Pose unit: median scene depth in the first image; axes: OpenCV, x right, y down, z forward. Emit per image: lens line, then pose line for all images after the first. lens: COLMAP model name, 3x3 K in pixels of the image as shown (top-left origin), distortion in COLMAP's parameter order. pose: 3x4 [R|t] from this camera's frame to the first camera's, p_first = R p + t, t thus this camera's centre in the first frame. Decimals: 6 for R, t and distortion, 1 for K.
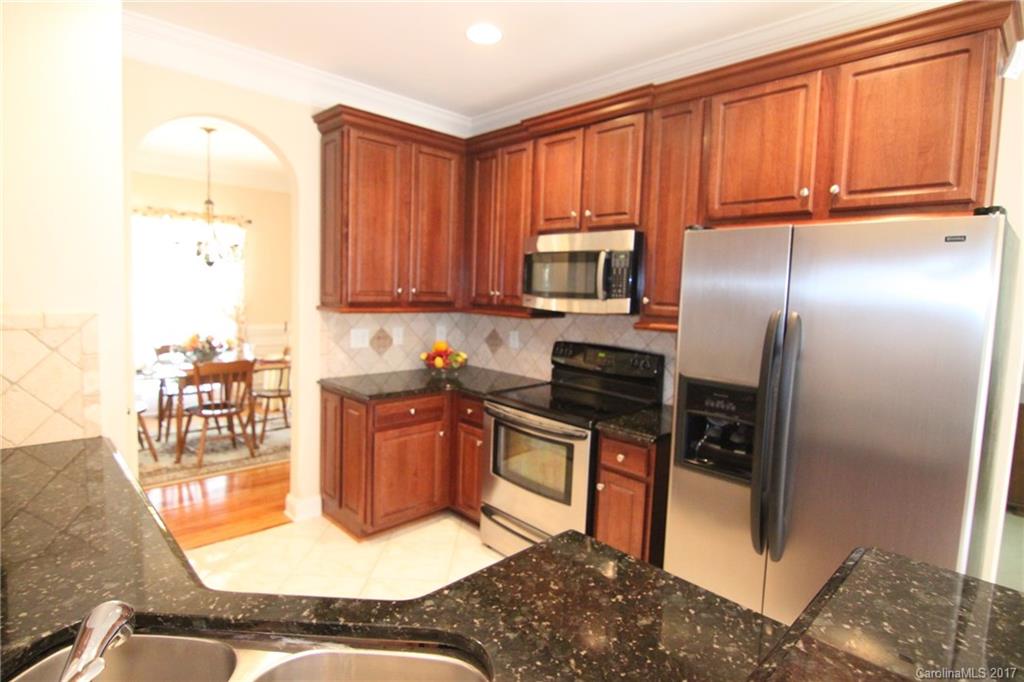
lens RADIAL K [[530.1, 0, 513.1], [0, 530.1, 334.9], [0, 0, 1]] dist [-0.008890, -0.008051]
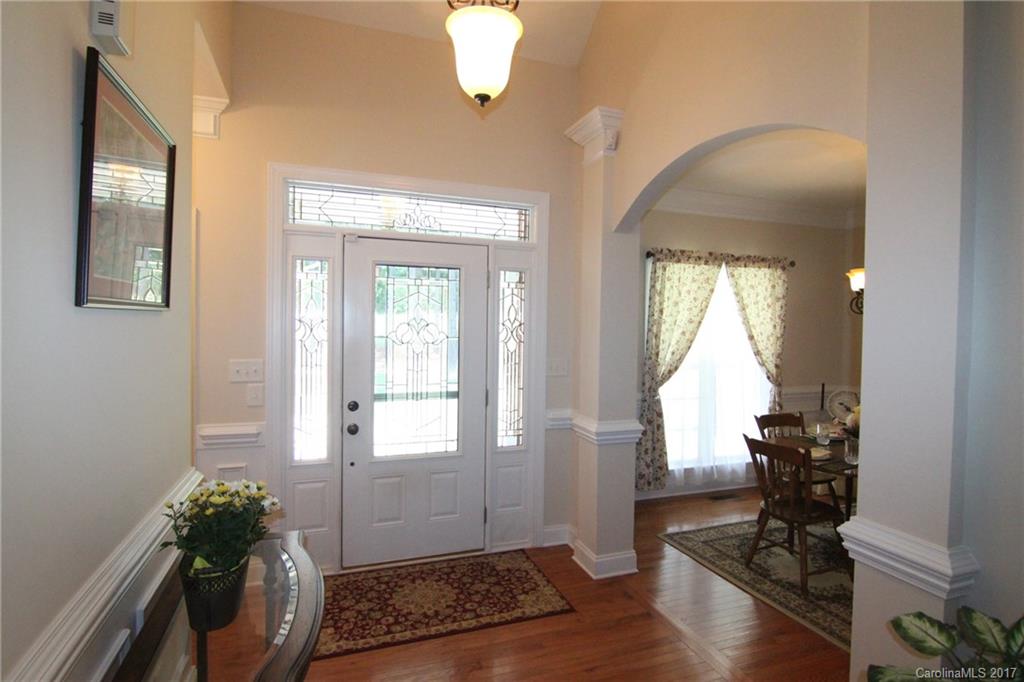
lens RADIAL K [[530.1, 0, 514.2], [0, 530.1, 337.8], [0, 0, 1]] dist [-0.008890, -0.008051]
pose [[0.911832, -0.015655, -0.410265, -1.049843], [-0.015286, 0.997285, -0.072028, -0.057480], [0.410279, 0.071949, 0.909118, 0.130839]]
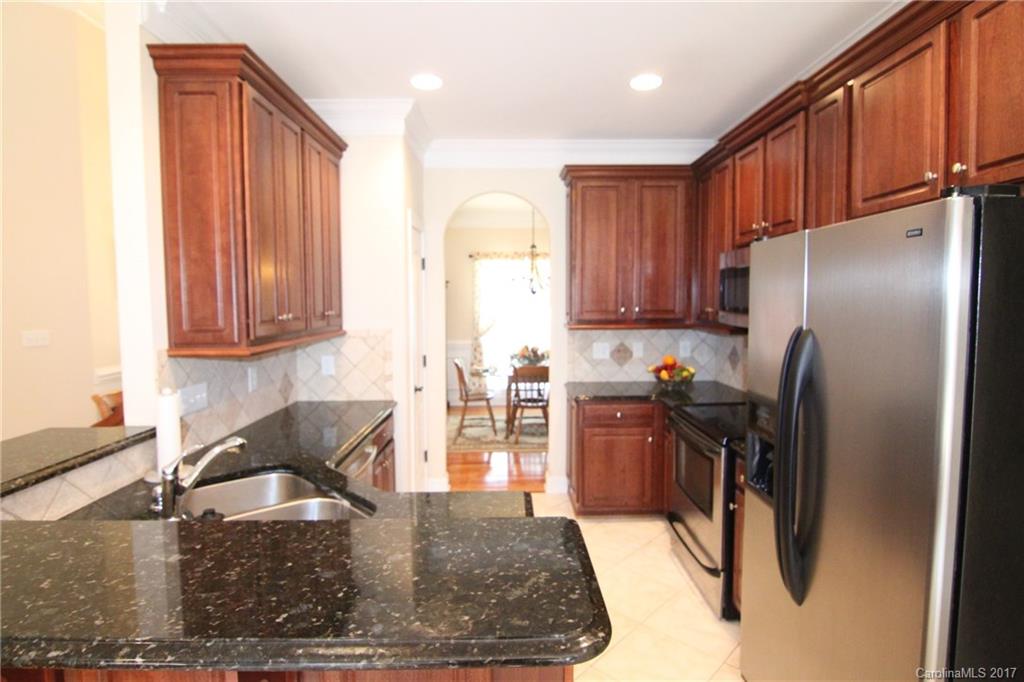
lens RADIAL K [[530.1, 0, 506.0], [0, 530.1, 333.2], [0, 0, 1]] dist [-0.008890, -0.008051]
pose [[0.718725, 0.004574, -0.695280, 0.418042], [-0.029679, 0.999269, -0.024106, 0.002498], [0.694661, 0.037961, 0.718335, -0.000290]]
